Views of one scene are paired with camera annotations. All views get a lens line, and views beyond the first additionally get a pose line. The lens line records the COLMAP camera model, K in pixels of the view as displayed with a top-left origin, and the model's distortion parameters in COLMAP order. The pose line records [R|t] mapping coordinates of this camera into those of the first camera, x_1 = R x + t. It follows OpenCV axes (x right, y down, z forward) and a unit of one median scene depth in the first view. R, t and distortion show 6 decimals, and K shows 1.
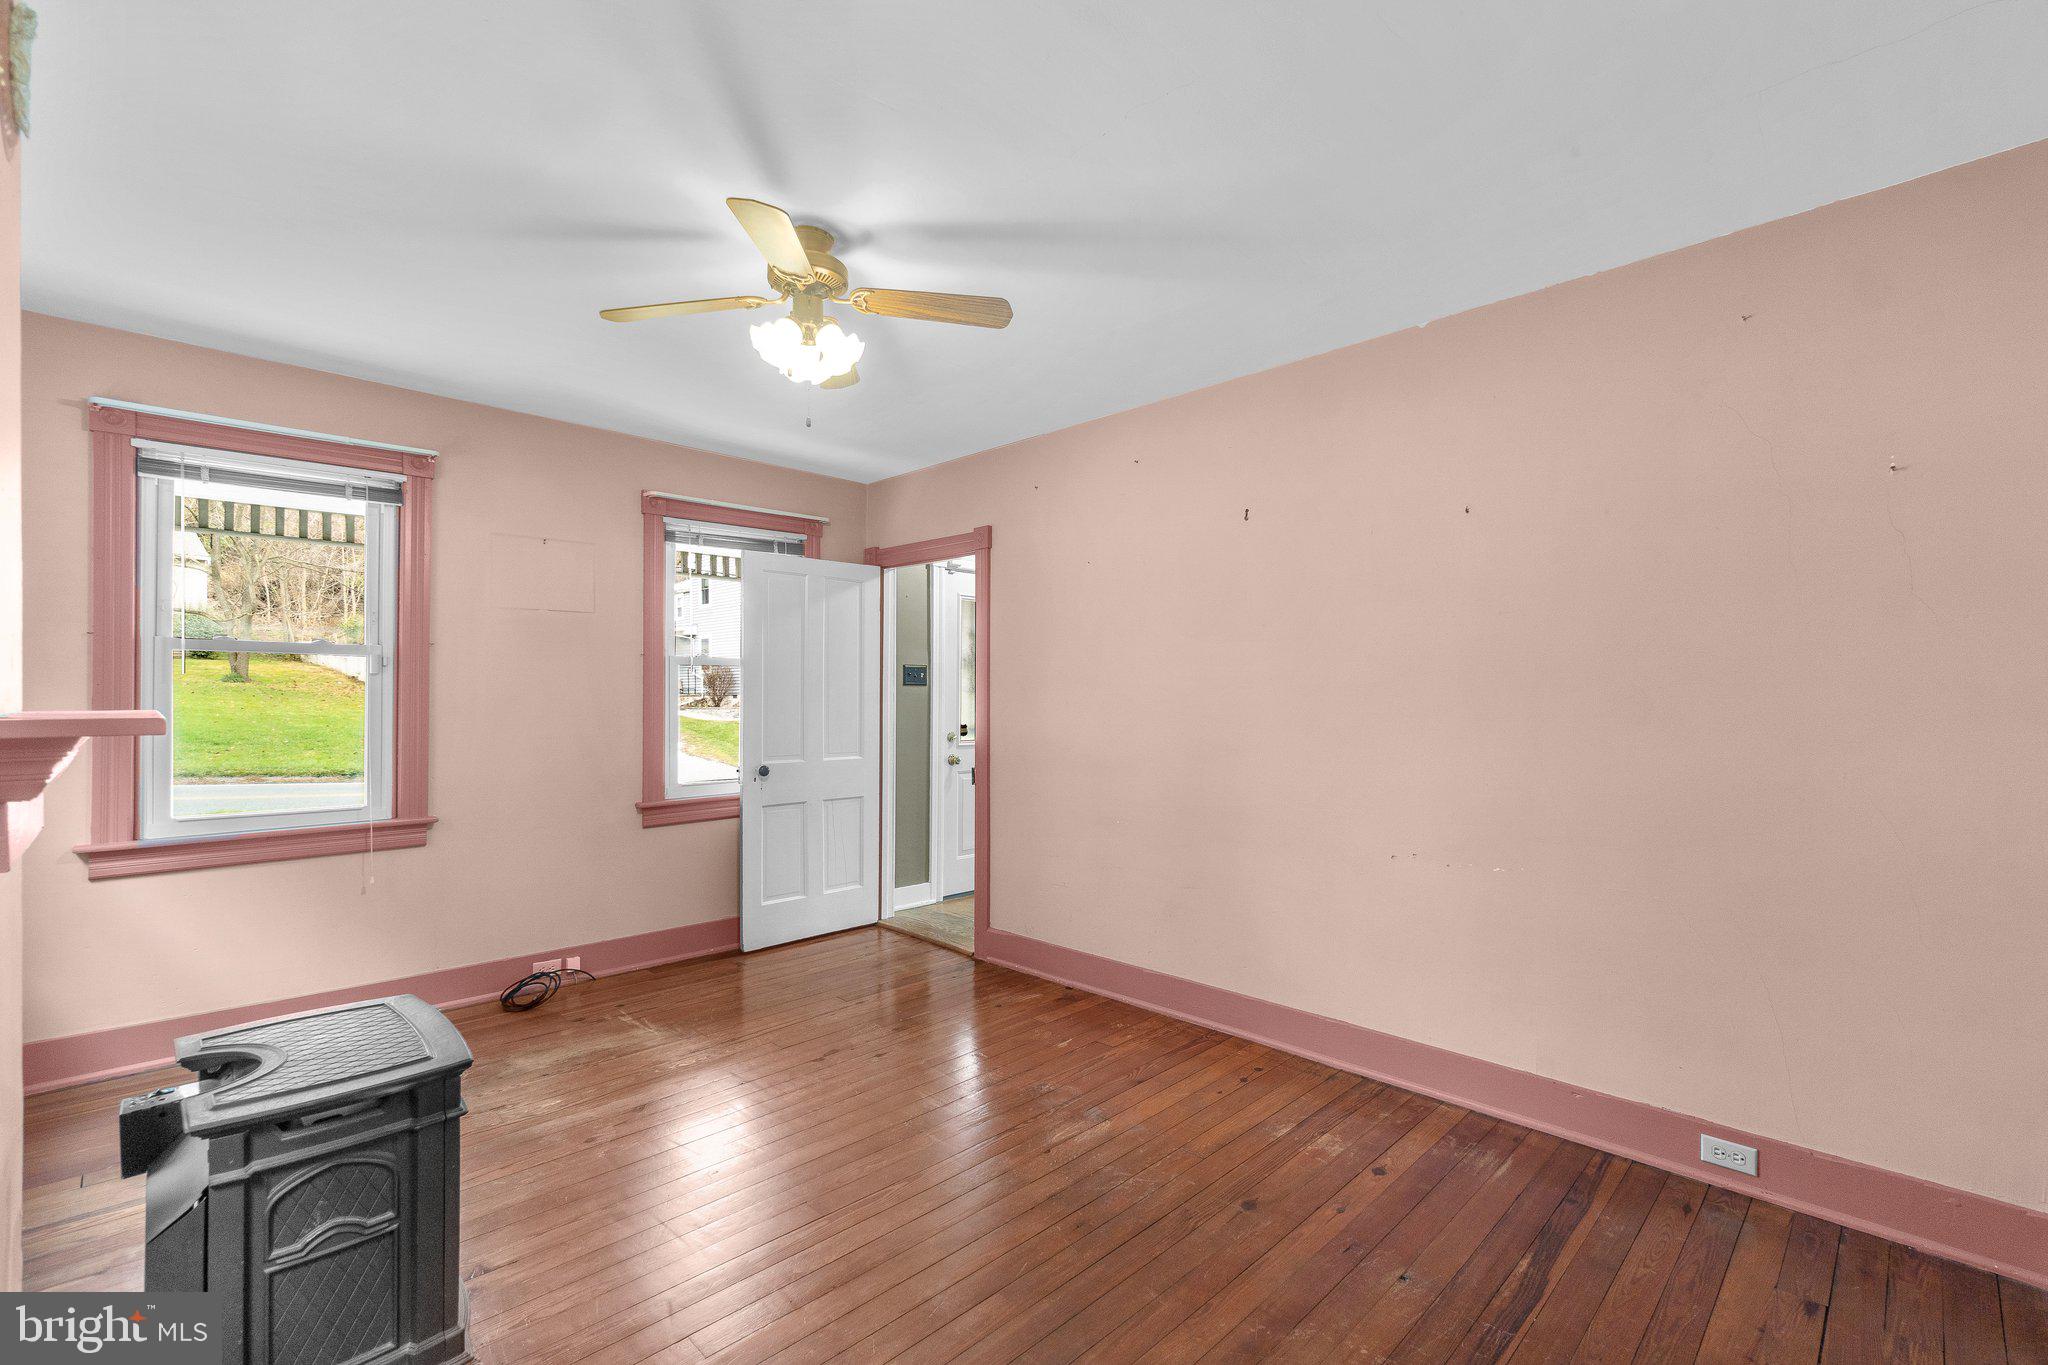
lens RADIAL K [[890.5, 0, 1016.4], [0, 890.5, 689.1], [0, 0, 1]] dist [-0.003820, 0.001322]
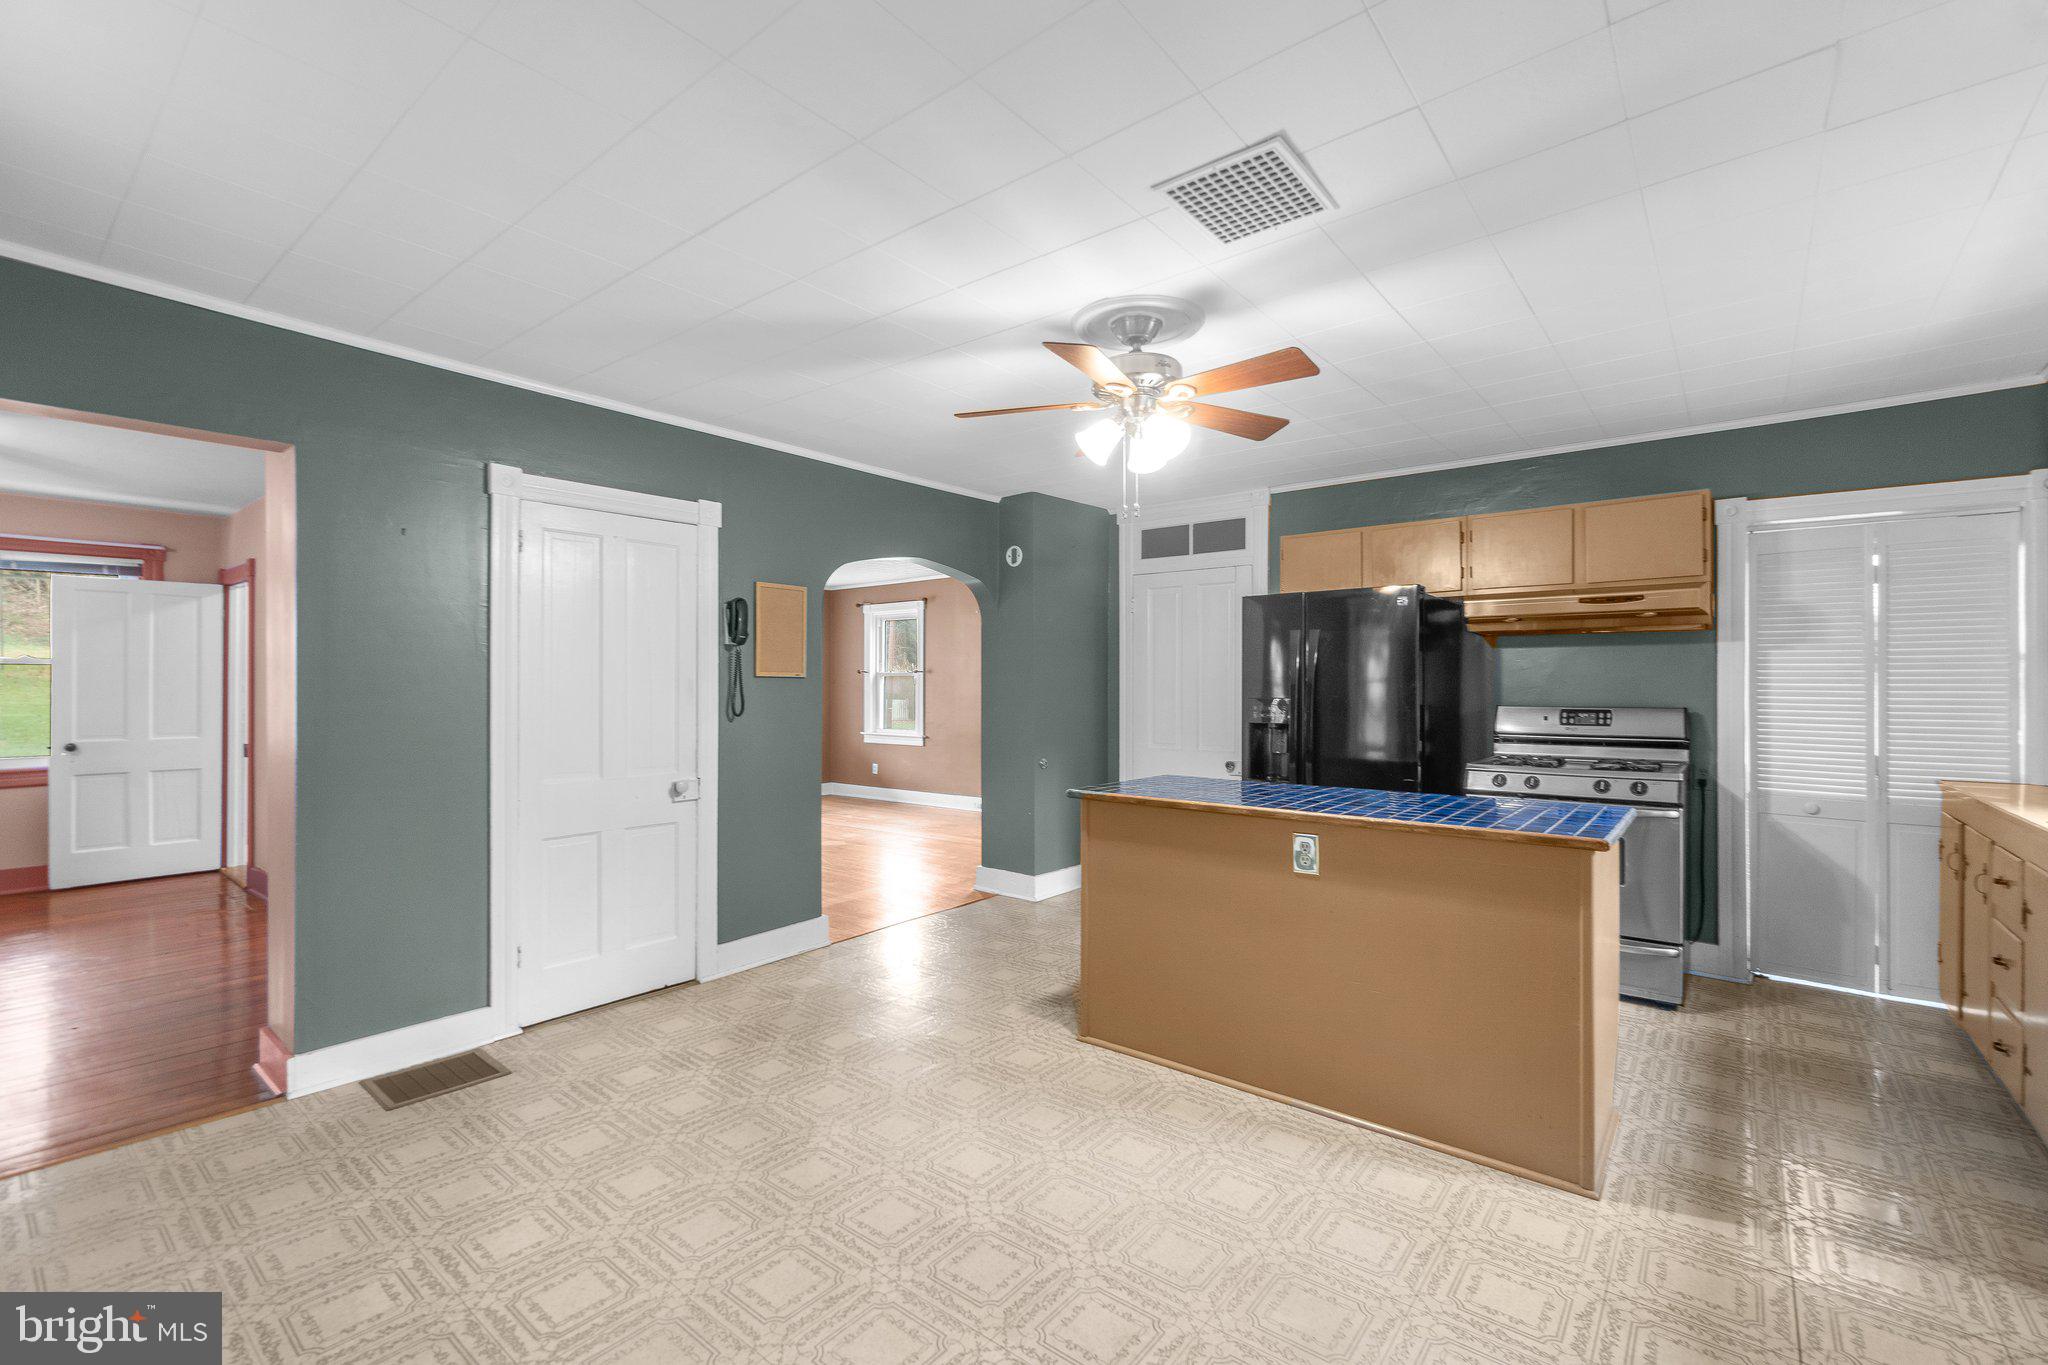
lens RADIAL K [[890.5, 0, 1026.4], [0, 890.5, 685.8], [0, 0, 1]] dist [-0.003820, 0.001322]
pose [[0.994016, -0.000248, 0.109239, 1.331990], [-0.000614, 0.999969, 0.007865, -0.011194], [-0.109237, -0.007885, 0.993984, -0.584329]]
